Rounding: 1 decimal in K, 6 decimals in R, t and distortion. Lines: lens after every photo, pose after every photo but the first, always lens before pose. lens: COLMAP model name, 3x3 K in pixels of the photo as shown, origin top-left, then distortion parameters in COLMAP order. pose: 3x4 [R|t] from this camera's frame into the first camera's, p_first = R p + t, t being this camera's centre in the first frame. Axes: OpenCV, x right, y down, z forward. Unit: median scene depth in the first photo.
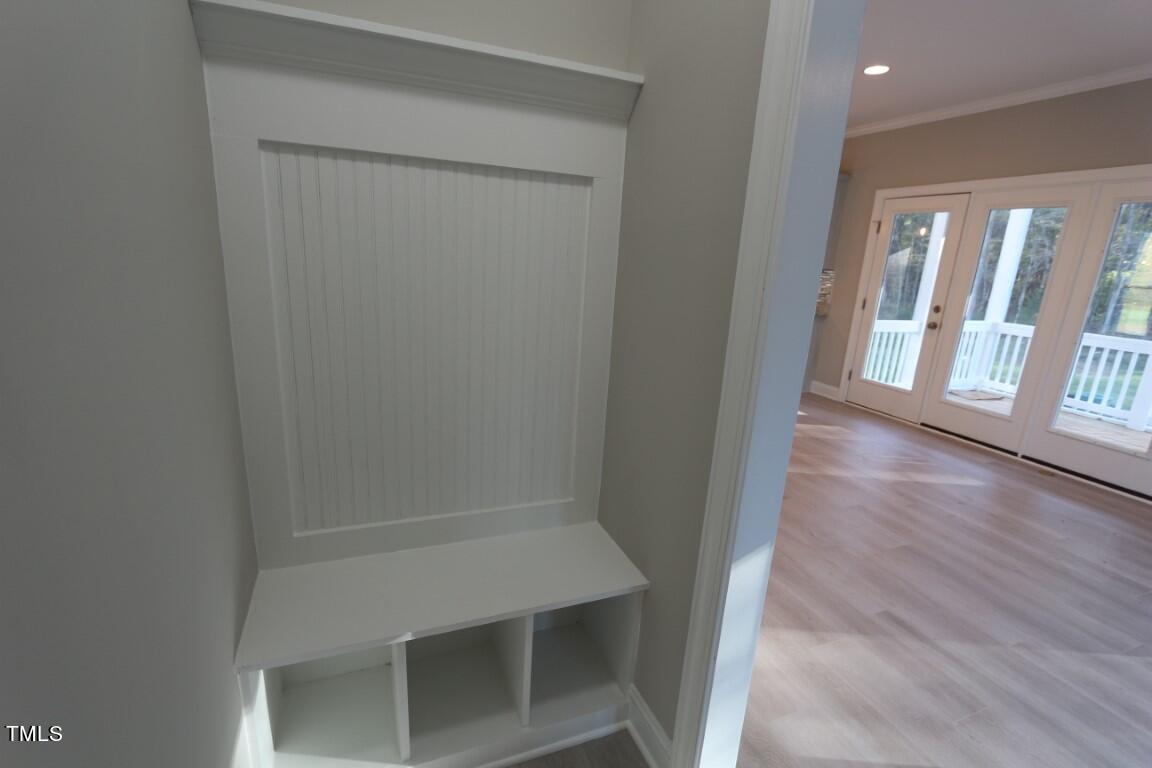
lens RADIAL K [[526.2, 0, 578.0], [0, 526.2, 394.6], [0, 0, 1]] dist [-0.019222, 0.002466]
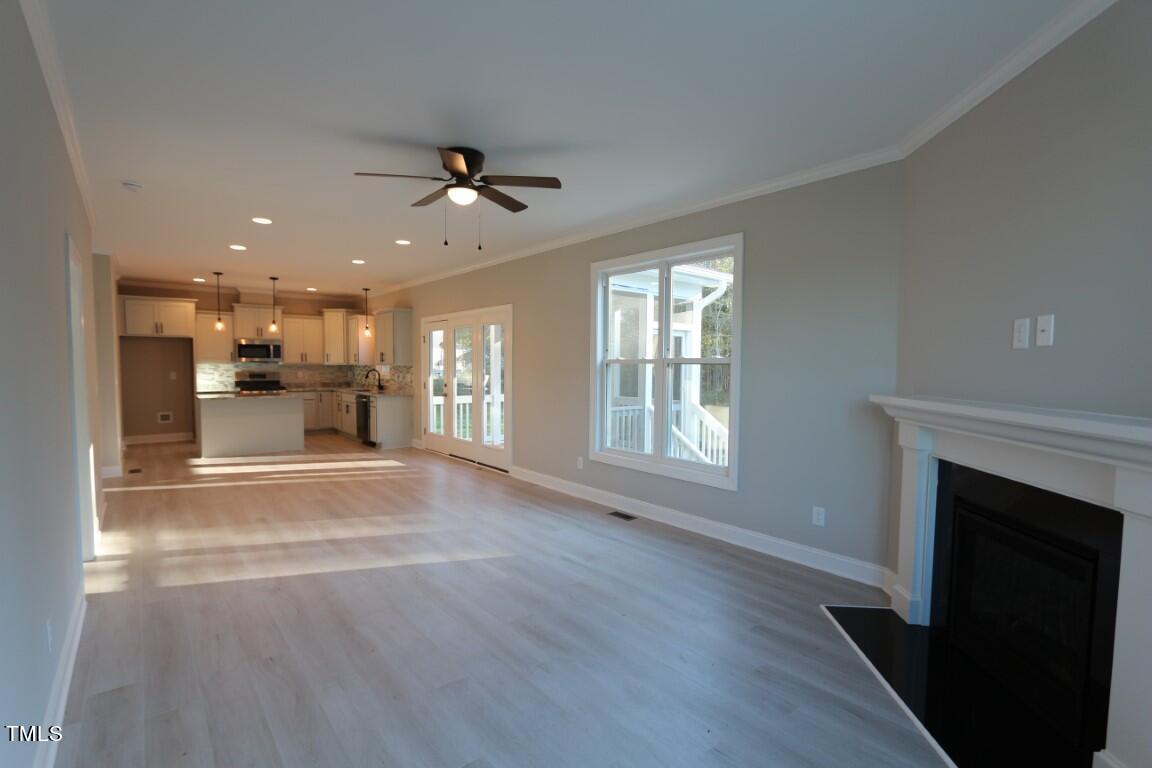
lens RADIAL K [[526.2, 0, 572.4], [0, 526.2, 392.5], [0, 0, 1]] dist [-0.019222, 0.002466]
pose [[0.951626, -0.068743, 0.299470, 0.518521], [0.126035, 0.976214, -0.176414, 0.194731], [-0.280220, 0.205624, 0.937654, -0.653291]]
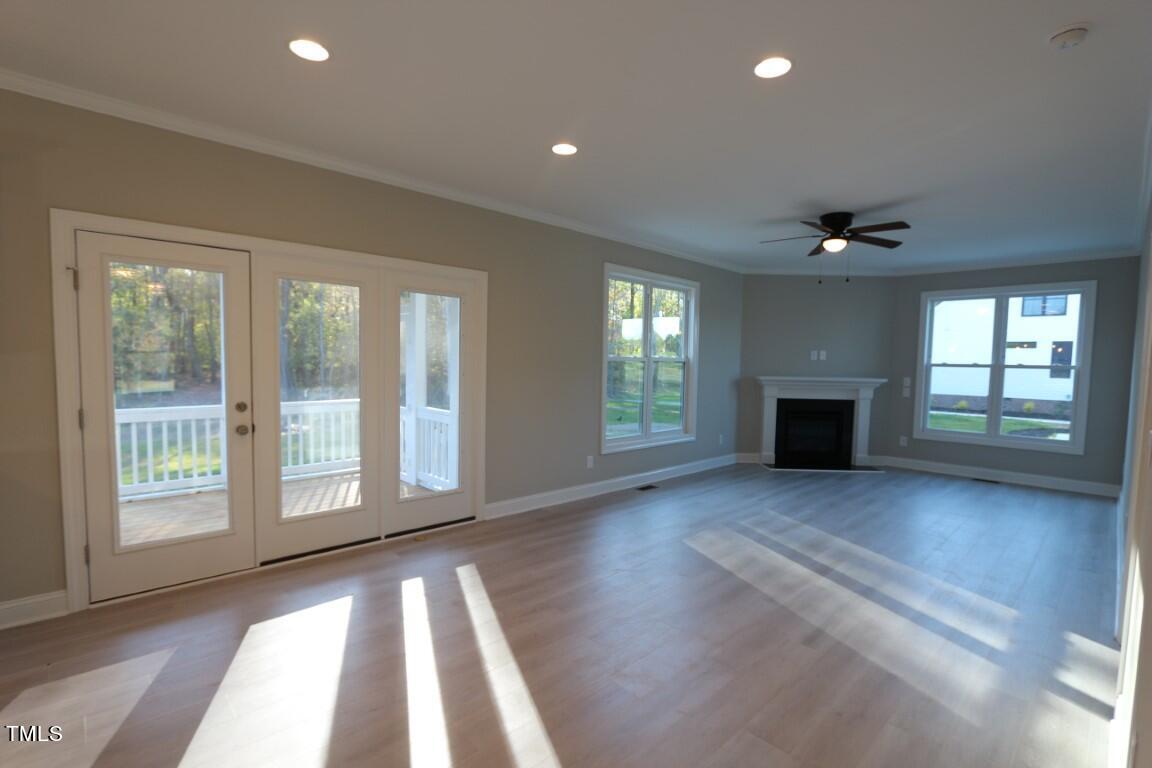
lens RADIAL K [[526.2, 0, 574.9], [0, 526.2, 393.6], [0, 0, 1]] dist [-0.019222, 0.002466]
pose [[-0.355650, -0.122468, 0.926561, -0.118778], [0.202963, 0.957599, 0.204476, -0.214535], [-0.912315, 0.260779, -0.315714, 0.736375]]
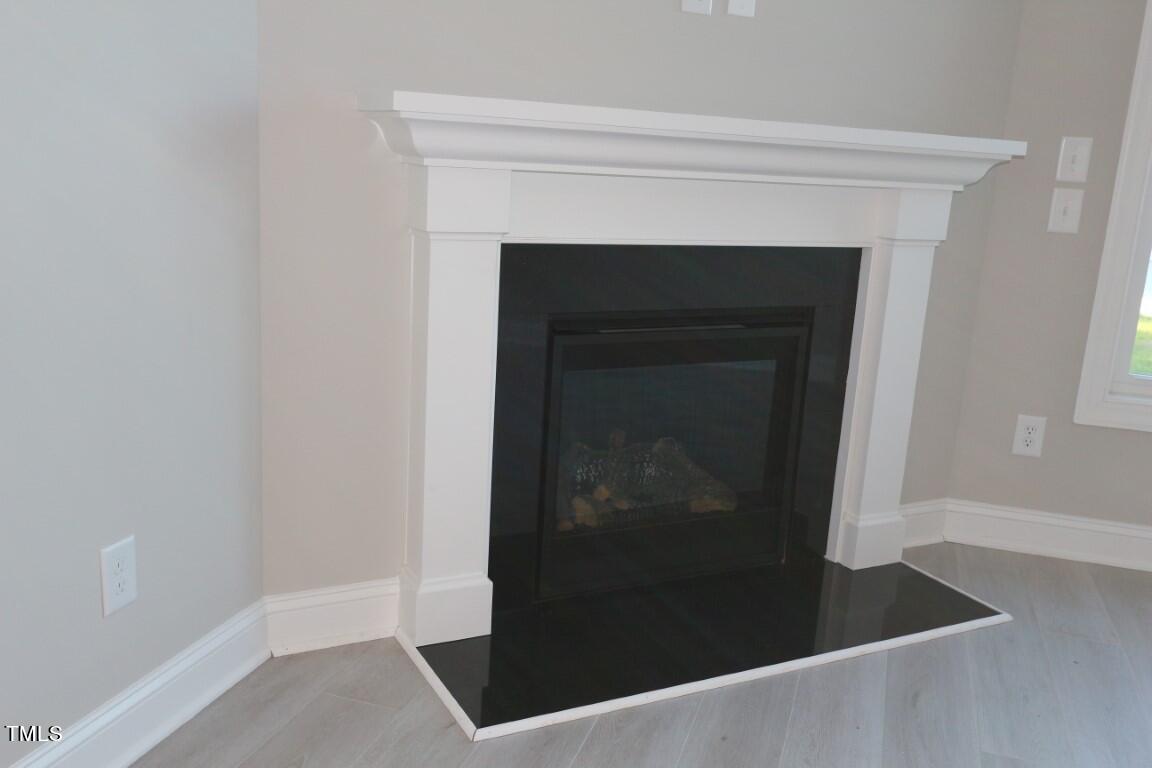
lens RADIAL K [[1039.4, 0, 576.3], [0, 1039.4, 381.9], [0, 0, 1]] dist [-0.001592, -0.000614]
pose [[-0.772584, -0.228672, 0.592303, 0.718418], [0.065755, 0.899055, 0.432870, 0.068452], [-0.631499, 0.373375, -0.679559, 0.081484]]
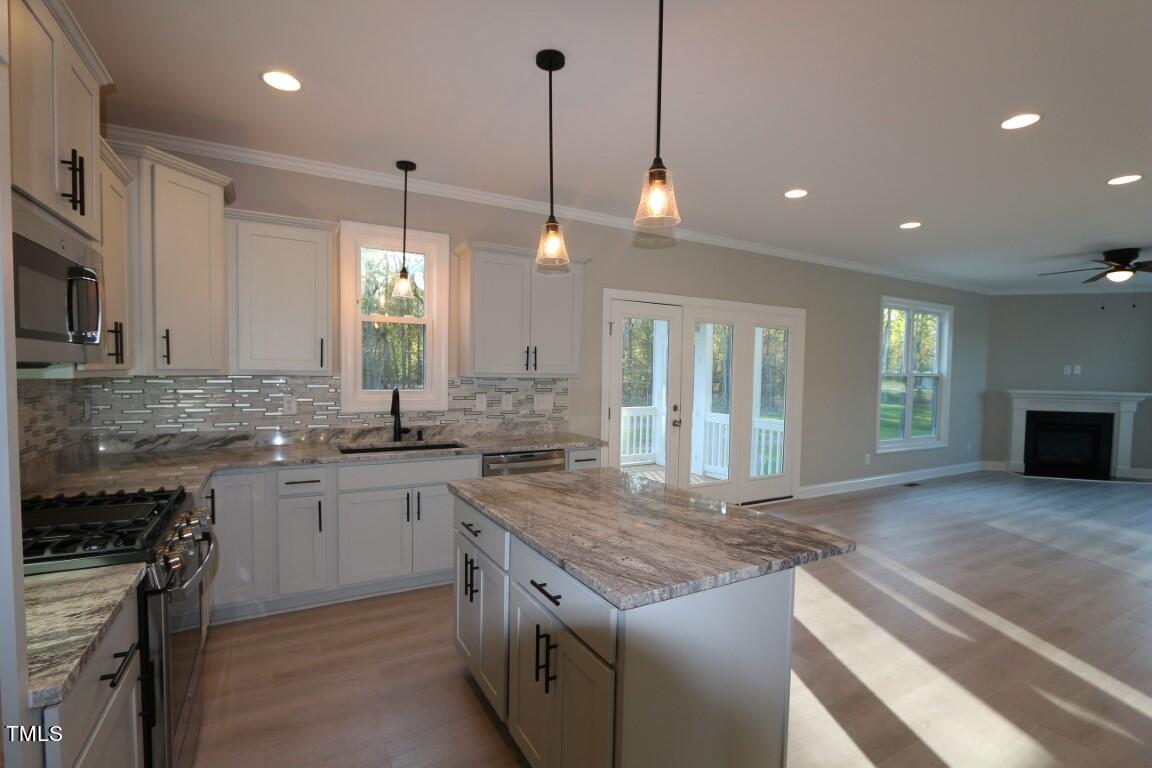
lens RADIAL K [[526.2, 0, 578.1], [0, 526.2, 394.7], [0, 0, 1]] dist [-0.019222, 0.002466]
pose [[-0.117270, -0.104788, 0.987556, -0.327644], [0.234575, 0.963356, 0.130075, -0.346600], [-0.964999, 0.246910, -0.088392, 1.173895]]
